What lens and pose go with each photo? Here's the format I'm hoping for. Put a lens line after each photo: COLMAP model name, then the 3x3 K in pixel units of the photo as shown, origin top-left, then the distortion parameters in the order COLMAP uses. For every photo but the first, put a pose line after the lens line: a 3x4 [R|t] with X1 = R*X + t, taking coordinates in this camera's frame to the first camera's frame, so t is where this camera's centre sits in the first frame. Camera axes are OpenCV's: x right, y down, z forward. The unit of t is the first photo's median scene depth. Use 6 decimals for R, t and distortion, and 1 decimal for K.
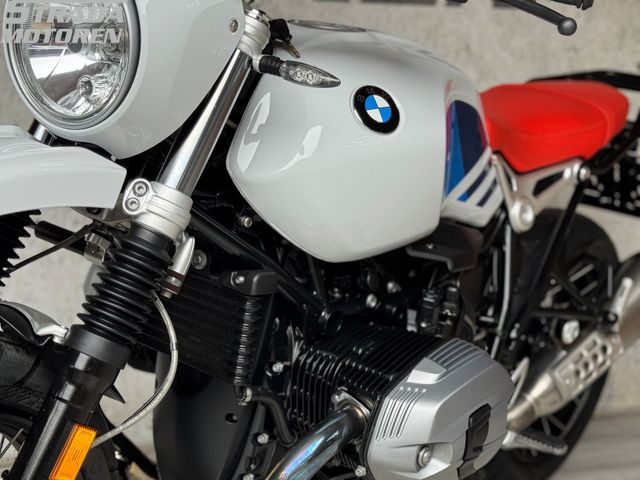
lens RADIAL K [[1091.5, 0, 320.0], [0, 1091.5, 240.0], [0, 0, 1]] dist [0.150697, 0.034457]
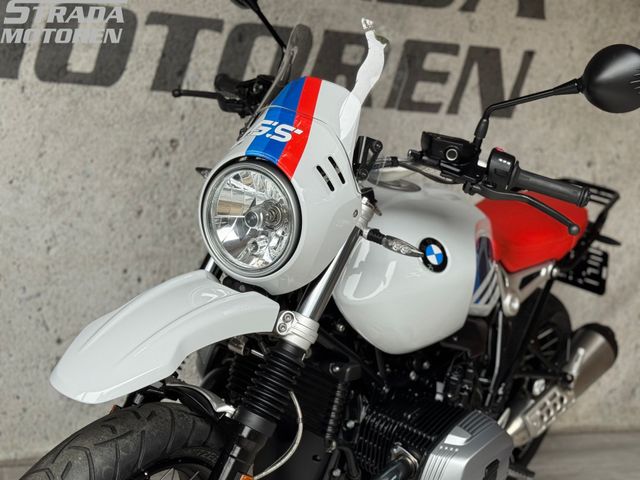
lens RADIAL K [[991.8, 0, 320.0], [0, 991.8, 240.0], [0, 0, 1]] dist [0.147208, -0.031439]
pose [[0.997286, 0.052148, 0.051979, -0.158970], [-0.053162, 0.998418, 0.018322, -0.146290], [-0.050941, -0.021035, 0.998480, -0.296469]]
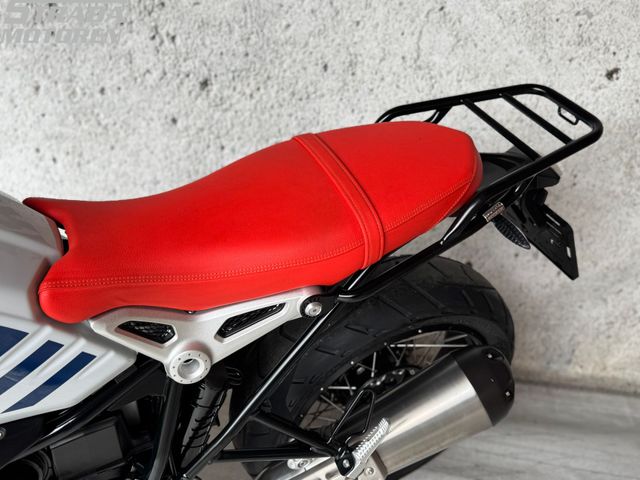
lens RADIAL K [[611.7, 0, 320.0], [0, 611.7, 240.0], [0, 0, 1]] dist [0.017164, -0.011963]
pose [[0.885679, 0.228760, -0.404032, 0.536093], [-0.063172, 0.921480, 0.383255, -0.348381], [0.459980, -0.313917, 0.830587, 0.933983]]
